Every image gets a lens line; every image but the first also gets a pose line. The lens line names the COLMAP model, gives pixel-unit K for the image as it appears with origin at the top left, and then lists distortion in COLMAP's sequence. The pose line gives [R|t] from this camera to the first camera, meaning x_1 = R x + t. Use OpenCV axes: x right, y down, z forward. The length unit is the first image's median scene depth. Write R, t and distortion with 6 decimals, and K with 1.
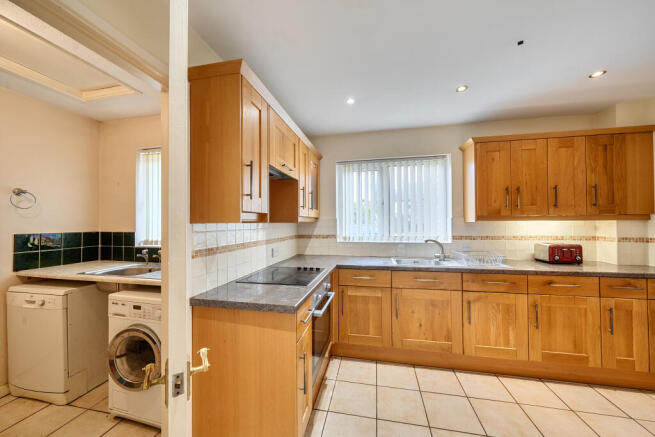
lens RADIAL K [[236.0, 0, 324.1], [0, 236.0, 221.2], [0, 0, 1]] dist [-0.007485, 0.000250]
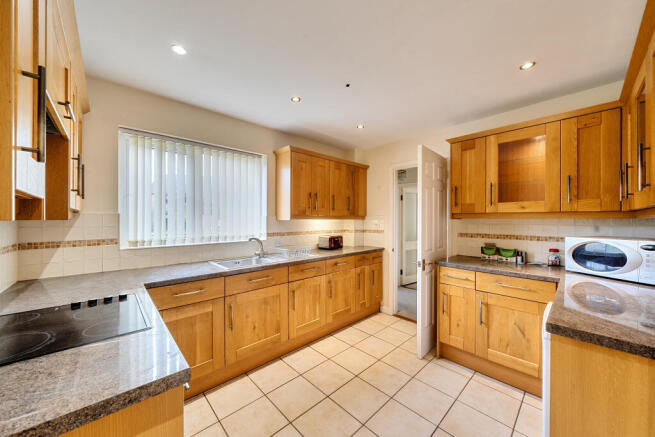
lens RADIAL K [[236.0, 0, 324.8], [0, 236.0, 220.8], [0, 0, 1]] dist [-0.007485, 0.000250]
pose [[0.568070, 0.001787, 0.822979, -0.214094], [-0.007669, 0.999966, 0.003122, 0.001841], [-0.822945, -0.008085, 0.568064, 0.219909]]
